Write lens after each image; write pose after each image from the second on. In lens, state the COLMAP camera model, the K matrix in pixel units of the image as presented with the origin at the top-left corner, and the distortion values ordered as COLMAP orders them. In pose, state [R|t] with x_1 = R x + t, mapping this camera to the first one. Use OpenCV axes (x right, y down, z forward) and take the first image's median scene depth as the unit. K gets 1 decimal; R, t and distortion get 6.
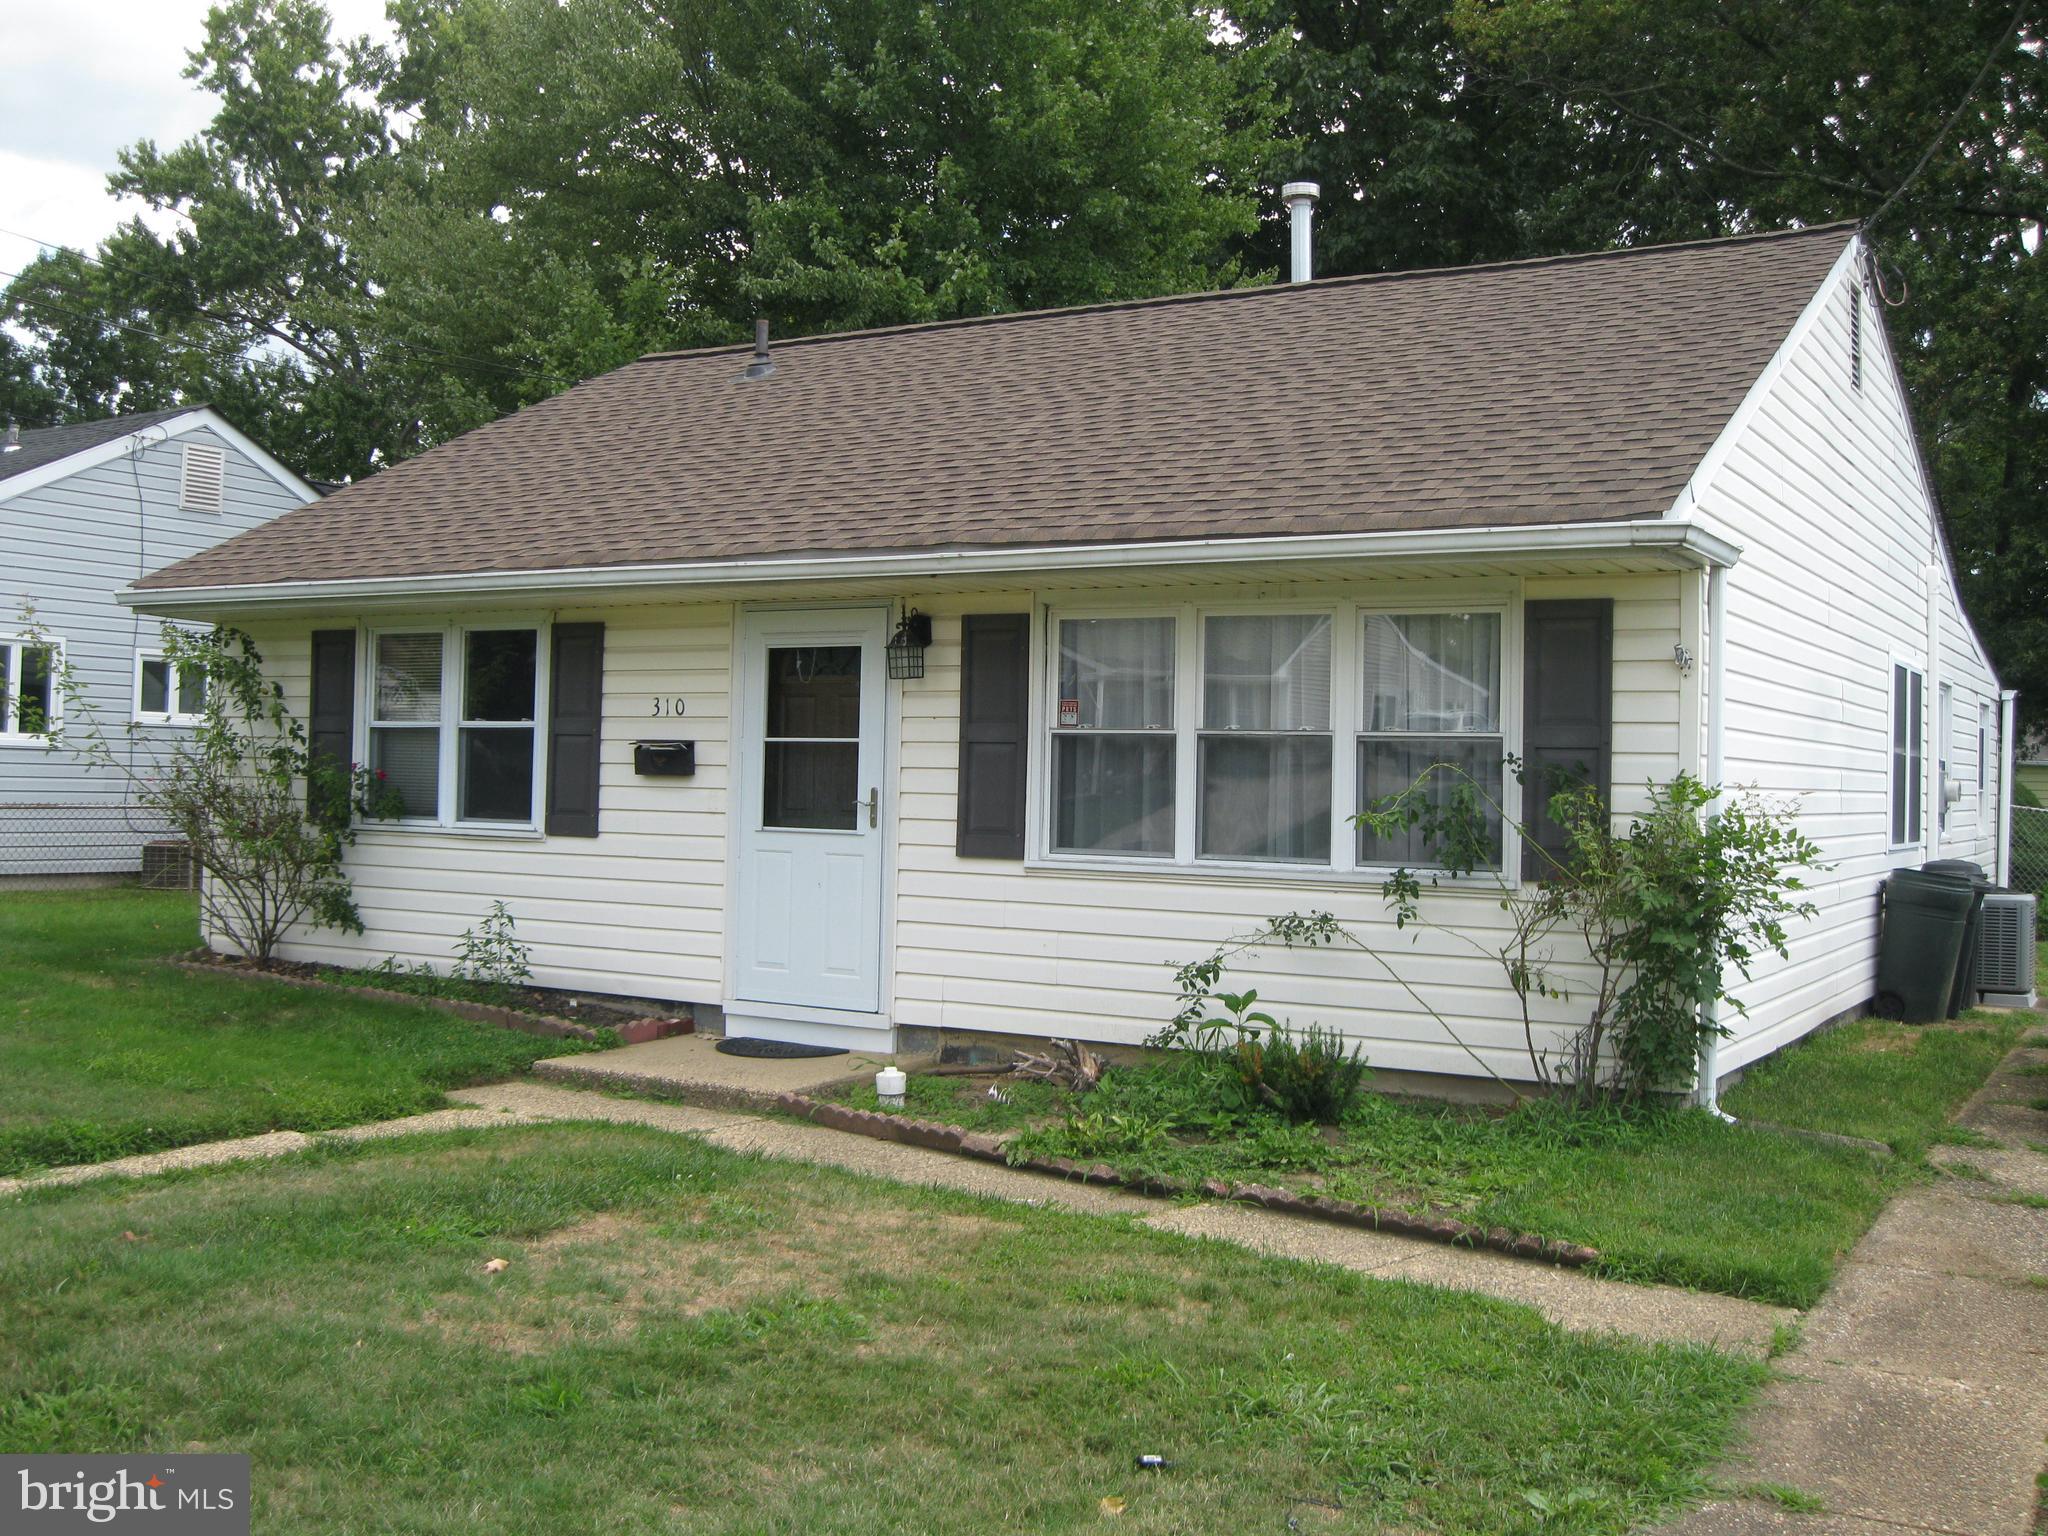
lens RADIAL K [[2111.4, 0, 1031.5], [0, 2111.4, 763.6], [0, 0, 1]] dist [-0.107664, 0.000000]
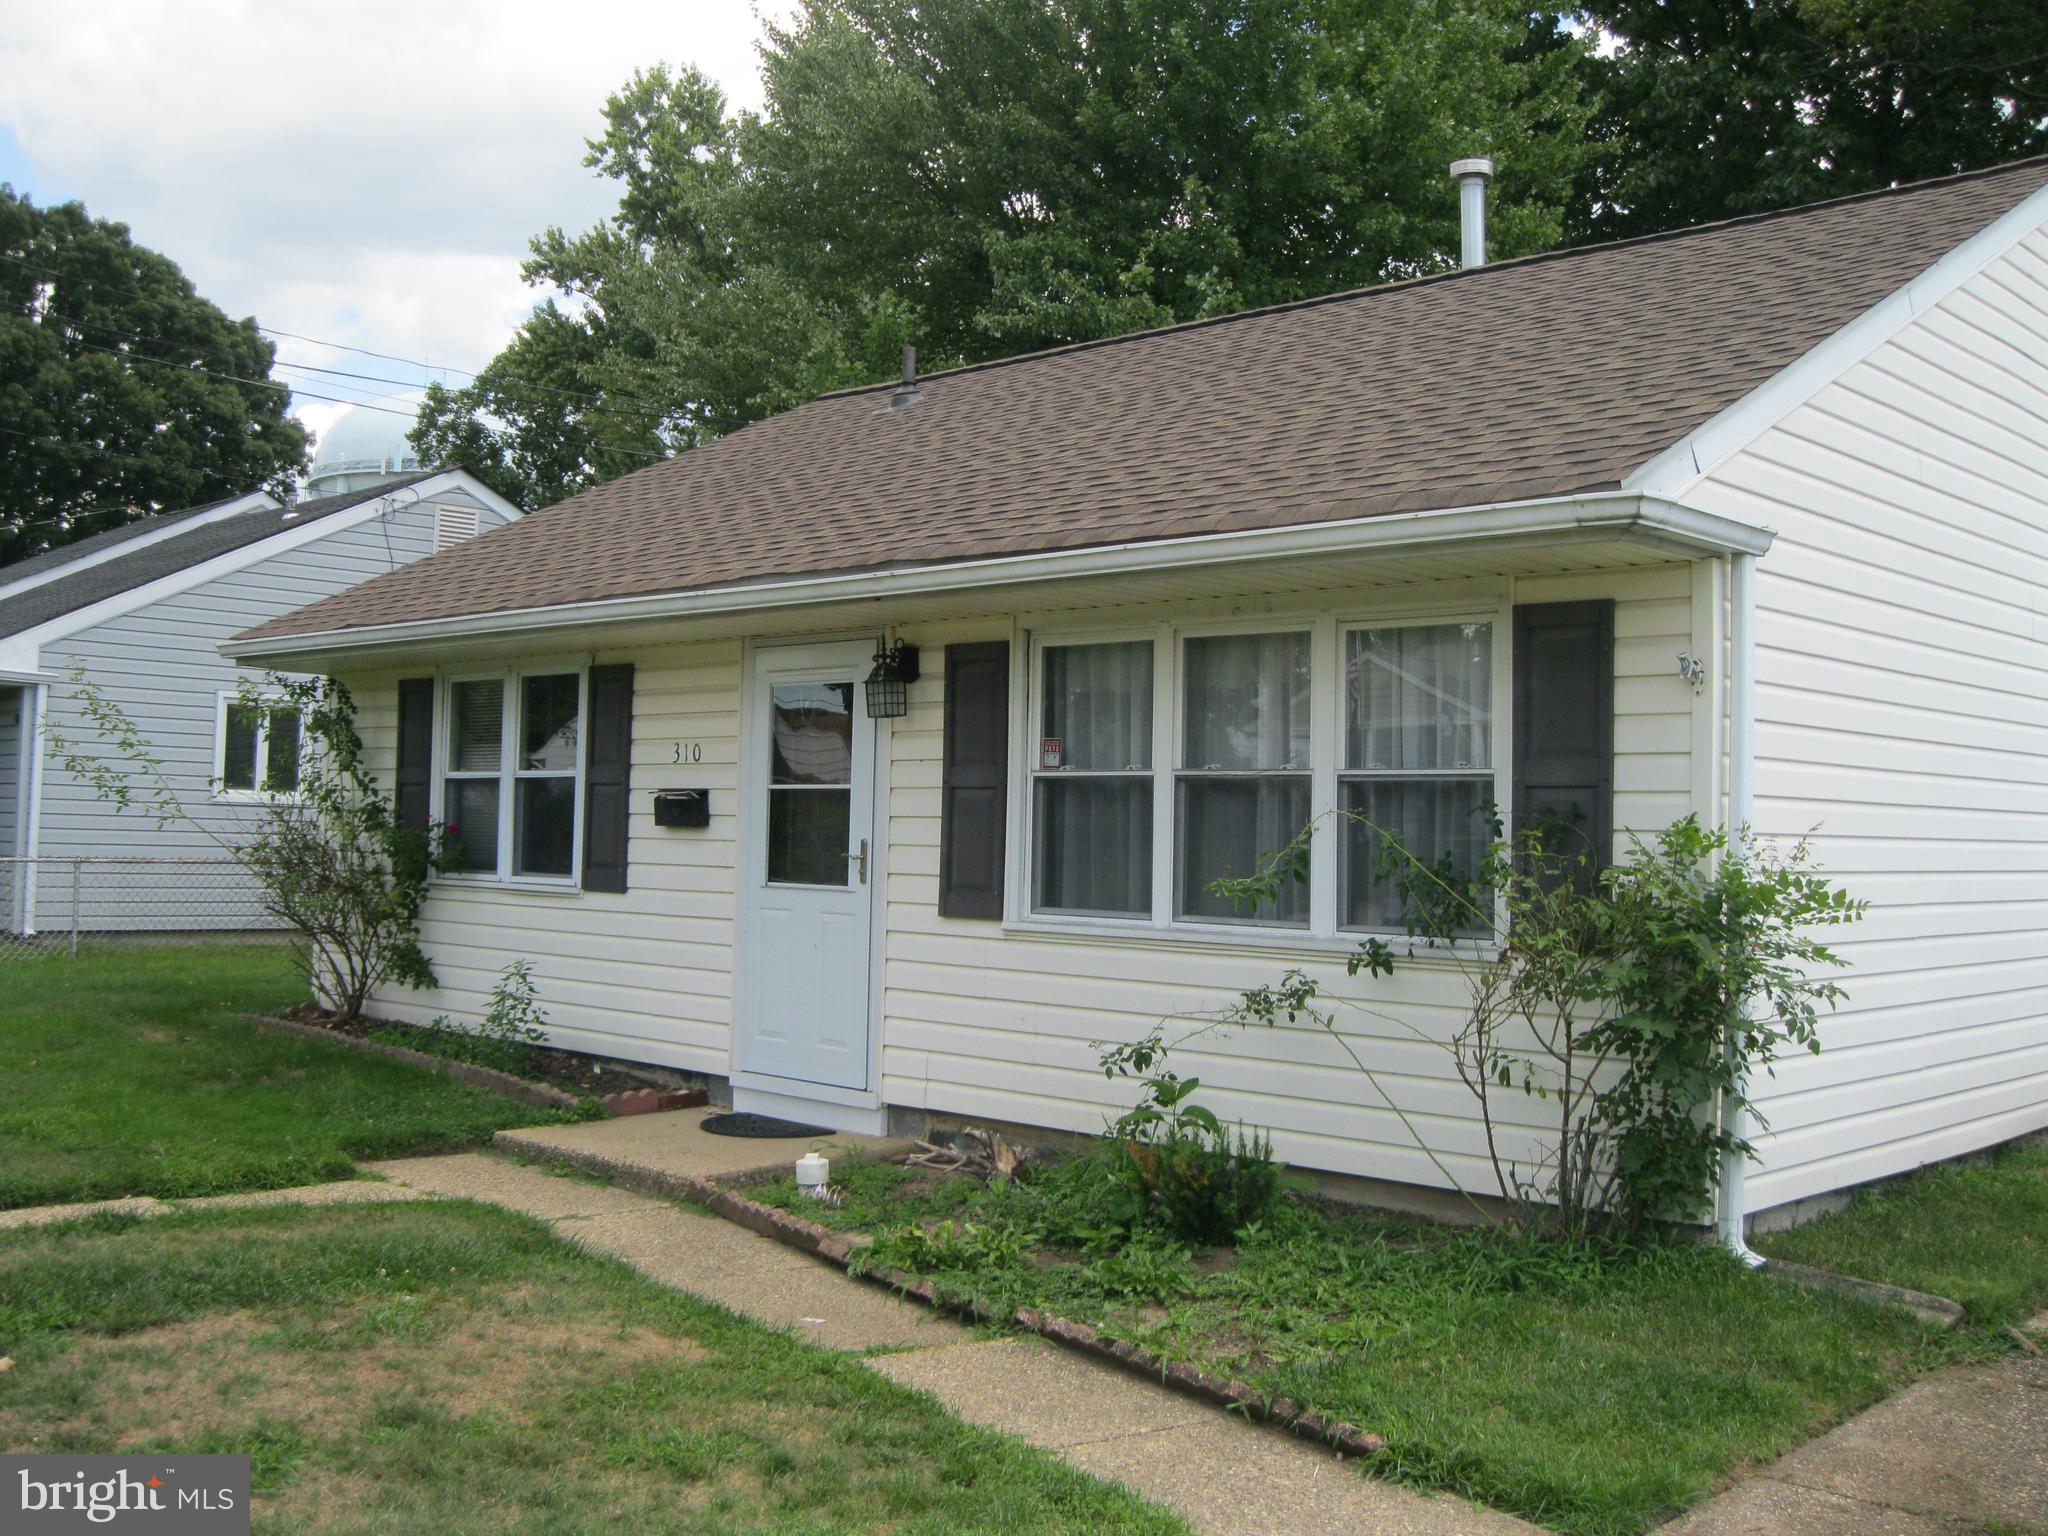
lens RADIAL K [[2111.4, 0, 1009.6], [0, 2111.4, 758.0], [0, 0, 1]] dist [-0.107664, 0.000000]
pose [[0.971093, -0.009246, -0.238523, 0.200067], [0.001422, 0.999456, -0.032954, 0.006603], [0.238698, 0.031662, 0.970577, 0.139845]]
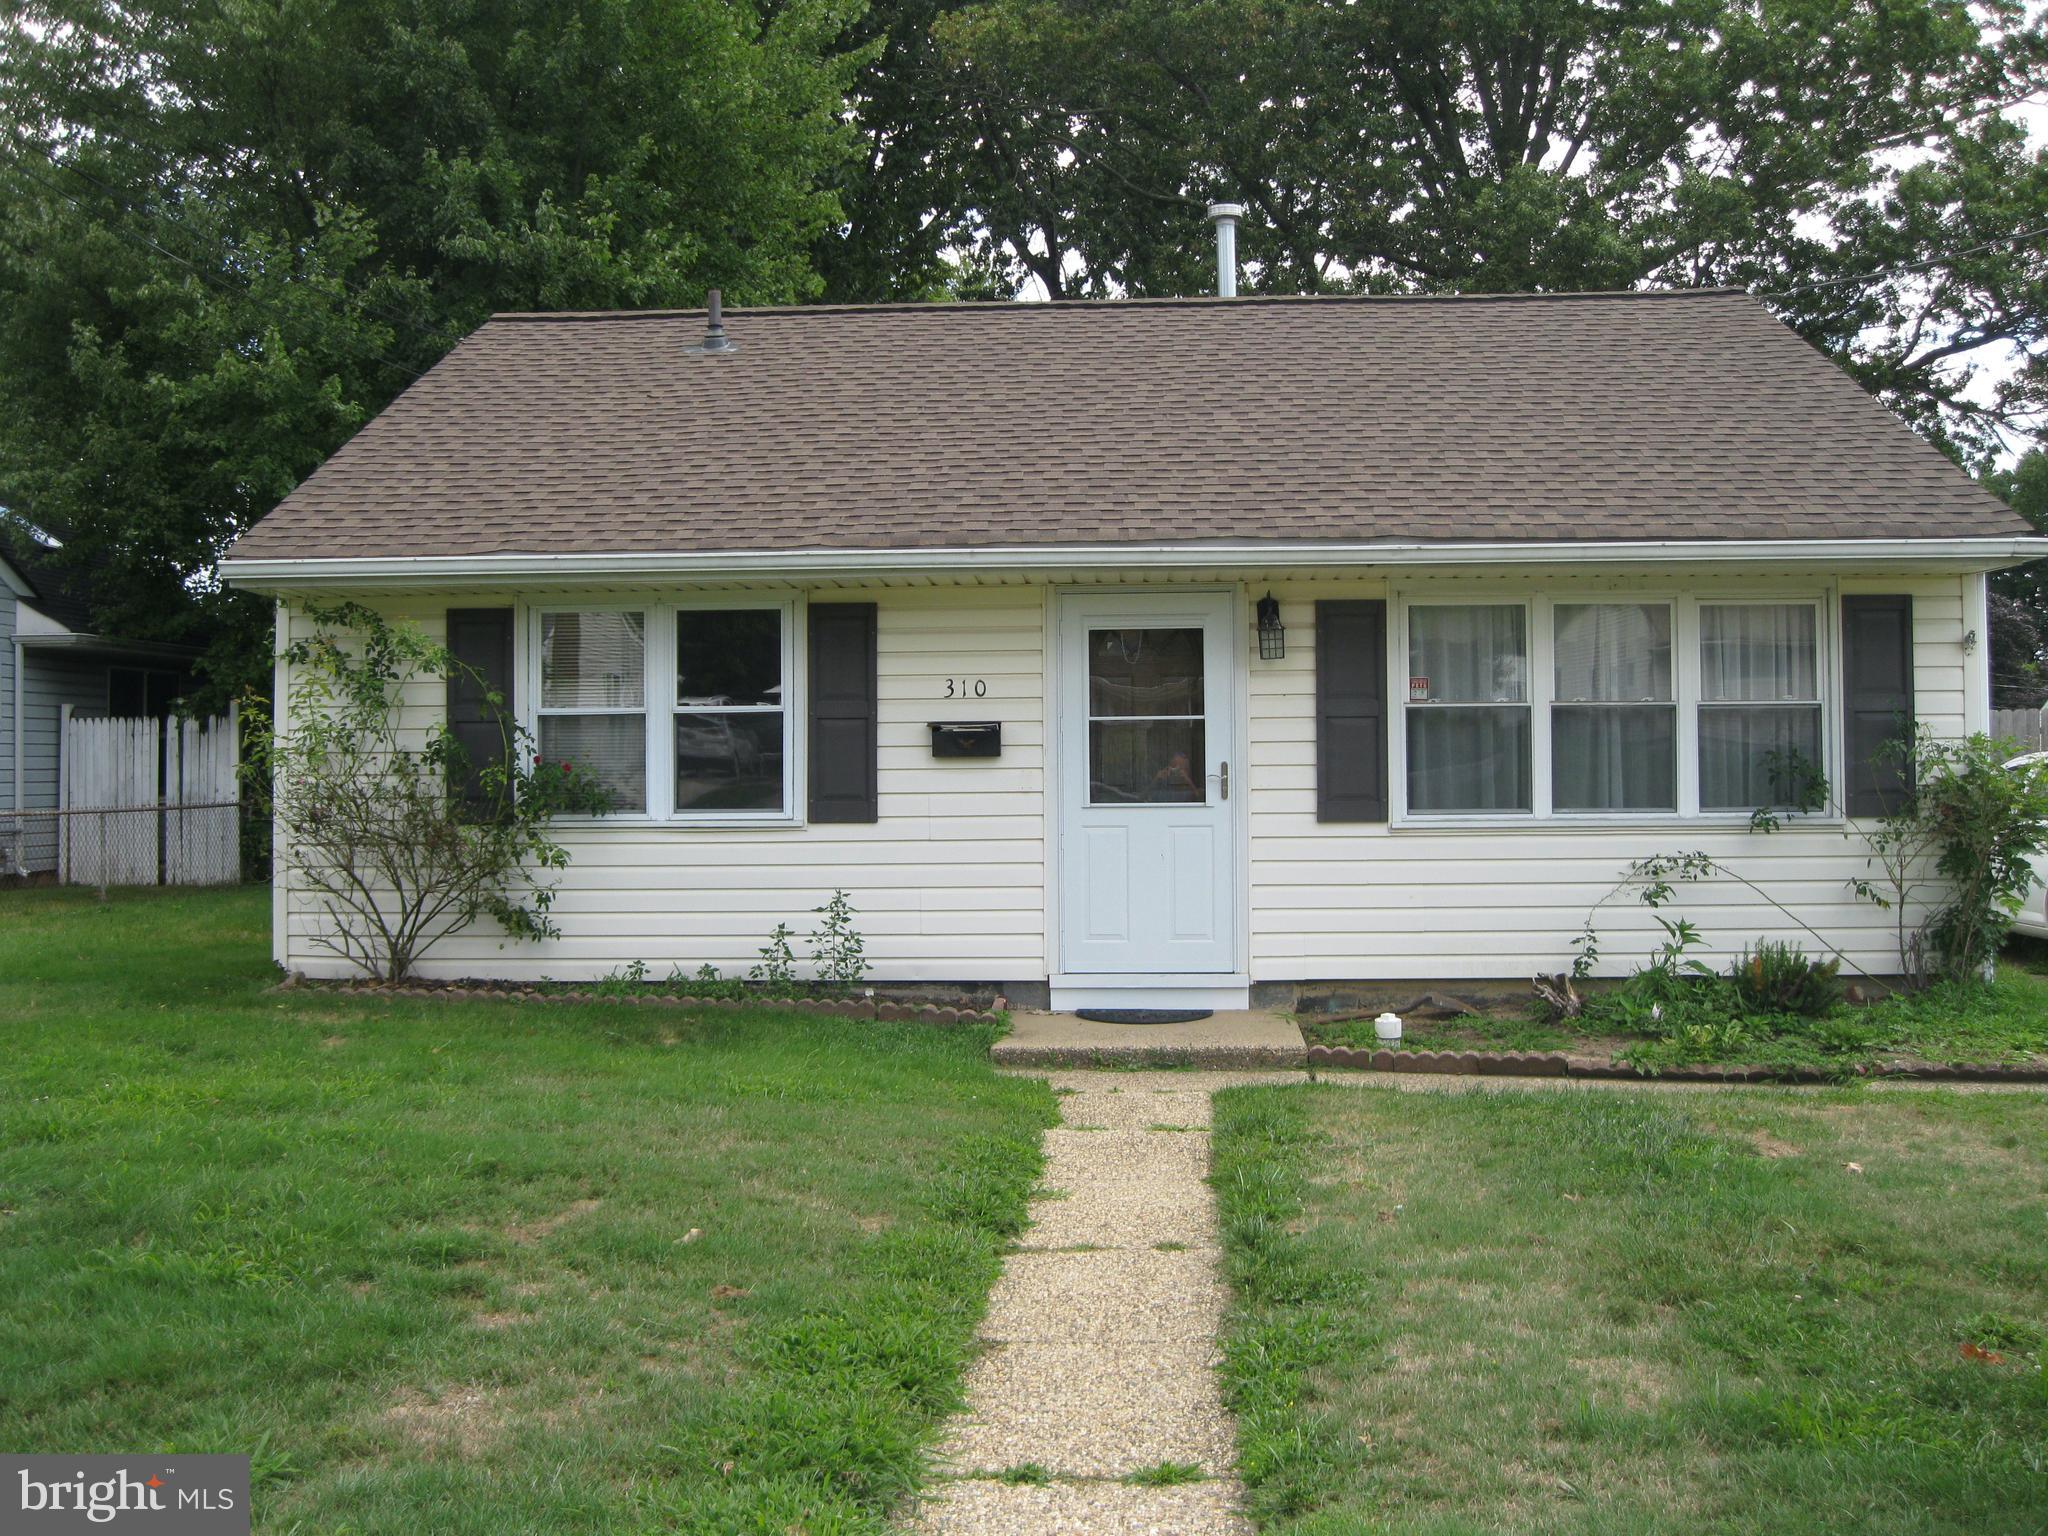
lens RADIAL K [[2111.4, 0, 1023.3], [0, 2111.4, 762.1], [0, 0, 1]] dist [-0.107664, 0.000000]
pose [[0.884821, -0.028002, 0.465089, -0.655931], [0.023759, 0.999605, 0.014983, -0.006590], [-0.465325, -0.002208, 0.885137, 0.106030]]
